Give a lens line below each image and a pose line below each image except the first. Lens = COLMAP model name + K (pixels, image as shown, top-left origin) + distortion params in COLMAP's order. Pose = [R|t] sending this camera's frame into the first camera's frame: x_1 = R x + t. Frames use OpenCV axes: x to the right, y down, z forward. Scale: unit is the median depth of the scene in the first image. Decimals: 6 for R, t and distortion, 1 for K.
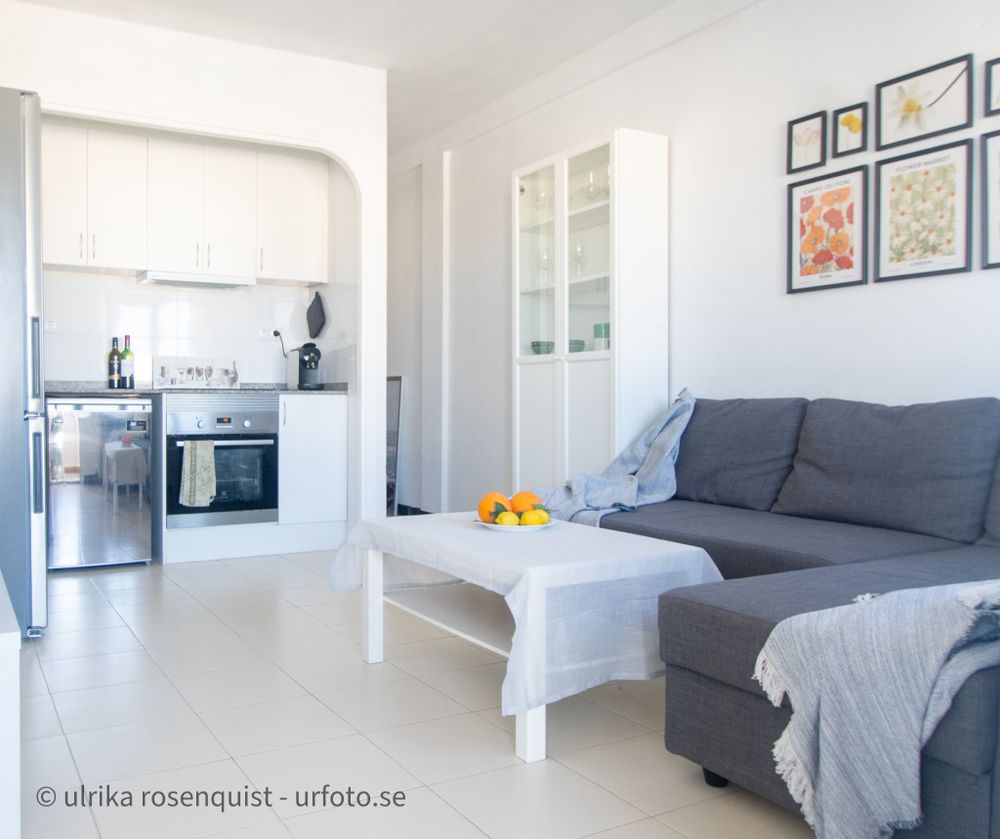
lens RADIAL K [[928.9, 0, 500.0], [0, 928.9, 417.8], [0, 0, 1]] dist [-0.013387, 0.000000]
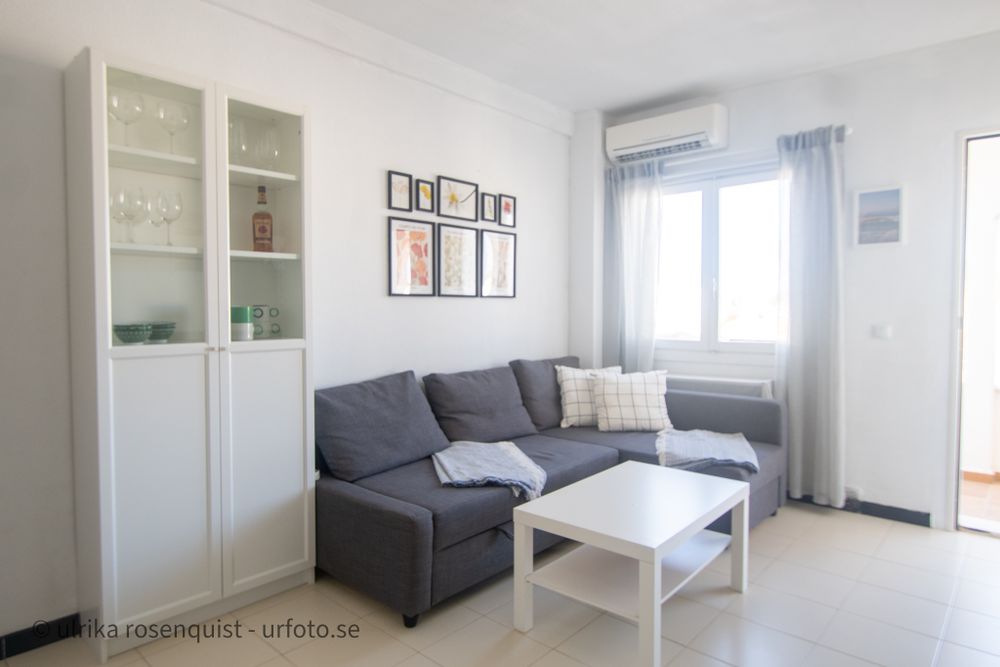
lens RADIAL K [[600.1, 0, 500.7], [0, 600.1, 330.2], [0, 0, 1]] dist [-0.002069, -0.000036]
pose [[-0.293533, -0.027832, 0.955544, -0.622363], [0.019438, 0.999196, 0.035074, -0.118605], [-0.955751, 0.028869, -0.292756, 1.175470]]
